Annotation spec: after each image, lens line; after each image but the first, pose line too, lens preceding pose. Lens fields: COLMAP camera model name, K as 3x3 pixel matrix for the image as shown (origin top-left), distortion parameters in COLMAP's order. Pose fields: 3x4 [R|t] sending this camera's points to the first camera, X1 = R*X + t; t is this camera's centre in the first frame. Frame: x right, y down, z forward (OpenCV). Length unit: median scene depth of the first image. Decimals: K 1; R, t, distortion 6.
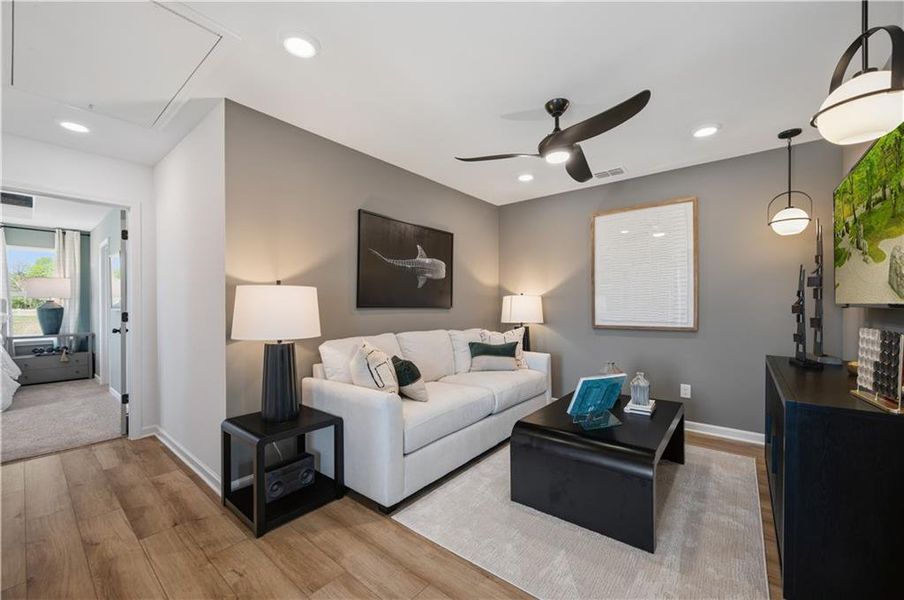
lens RADIAL K [[356.5, 0, 457.4], [0, 356.5, 301.3], [0, 0, 1]] dist [-0.002170, 0.000101]
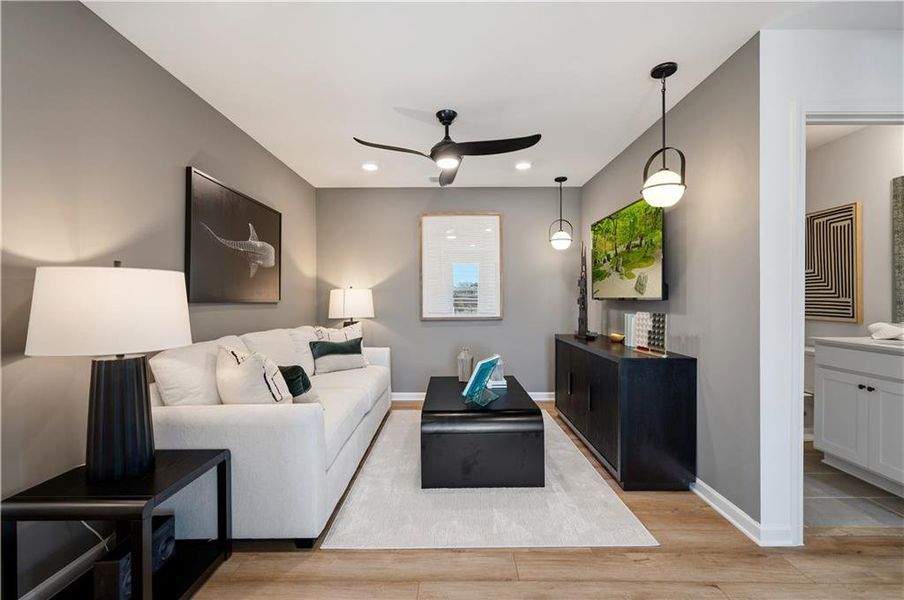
lens RADIAL K [[385.1, 0, 453.7], [0, 385.1, 293.4], [0, 0, 1]] dist [-0.000148, -0.000297]
pose [[0.780186, 0.007500, 0.625503, -0.463086], [-0.004818, 0.999971, -0.005980, 0.001069], [-0.625529, 0.001652, 0.780199, 0.072219]]
